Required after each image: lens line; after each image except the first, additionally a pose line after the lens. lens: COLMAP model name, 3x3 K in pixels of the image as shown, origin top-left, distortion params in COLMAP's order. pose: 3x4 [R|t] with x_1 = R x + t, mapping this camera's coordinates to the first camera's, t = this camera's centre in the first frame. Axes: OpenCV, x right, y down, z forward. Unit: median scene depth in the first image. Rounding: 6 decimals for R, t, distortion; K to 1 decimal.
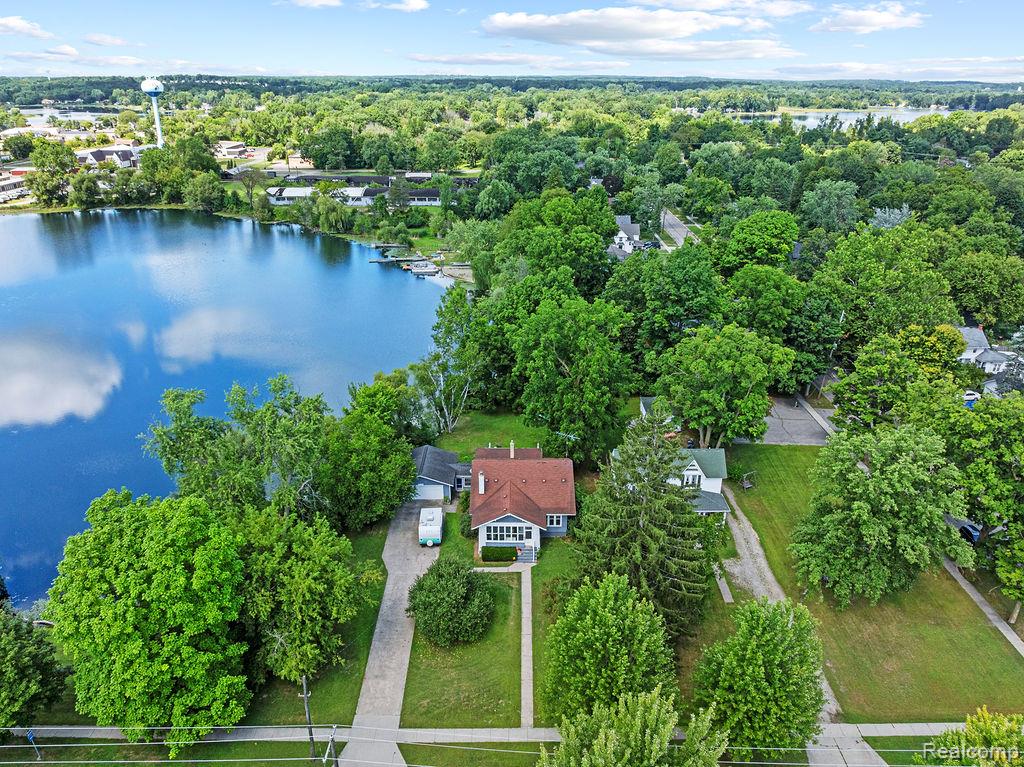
lens RADIAL K [[738.1, 0, 509.6], [0, 738.1, 402.6], [0, 0, 1]] dist [0.001968, -0.021190]
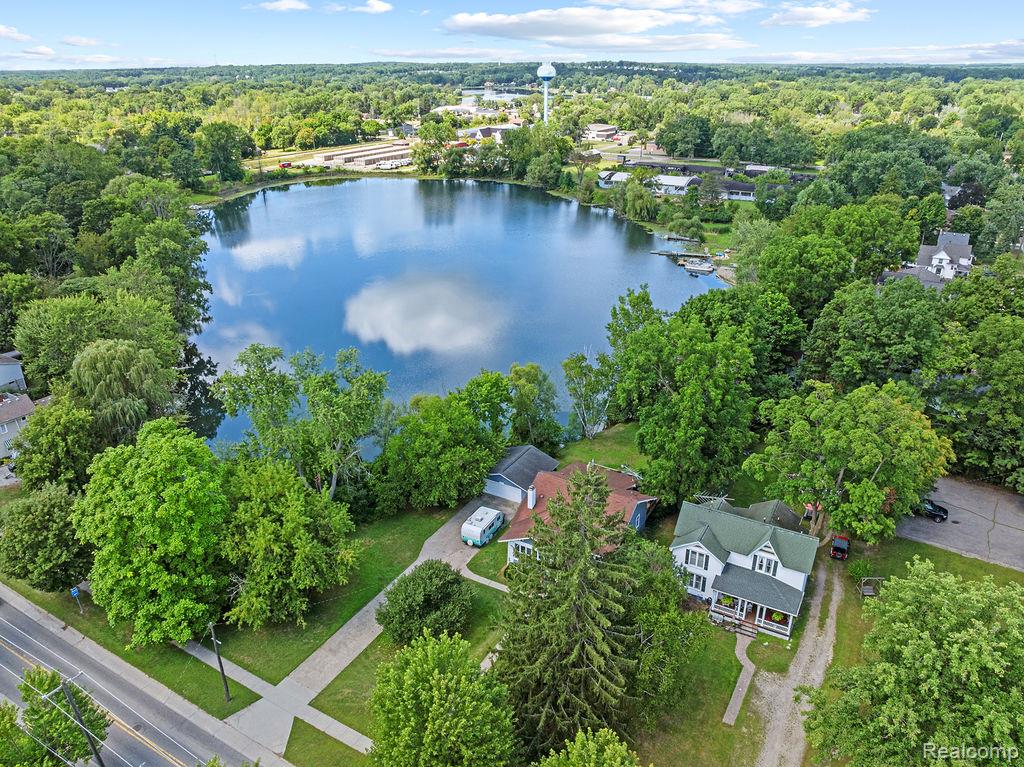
lens RADIAL K [[730.6, 0, 512.0], [0, 730.6, 383.5], [0, 0, 1]] dist [-0.003560, 0.001486]
pose [[0.866987, 0.198798, -0.456961, 0.112233], [-0.199885, 0.978713, 0.046544, -0.023945], [0.456487, 0.050986, 0.888268, 0.048933]]
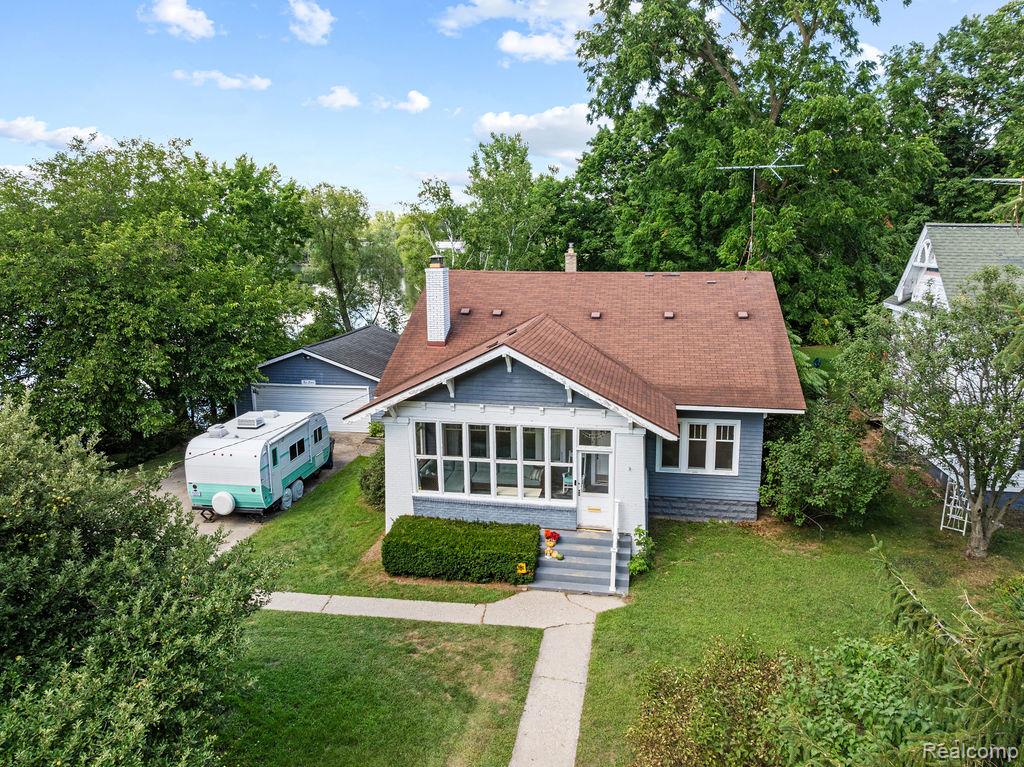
lens RADIAL K [[730.6, 0, 512.0], [0, 730.6, 383.5], [0, 0, 1]] dist [-0.003560, 0.001486]
pose [[0.984978, 0.029607, -0.170120, 0.012160], [-0.065982, 0.974965, -0.212345, 0.064496], [0.159574, 0.220380, 0.962273, 0.247249]]
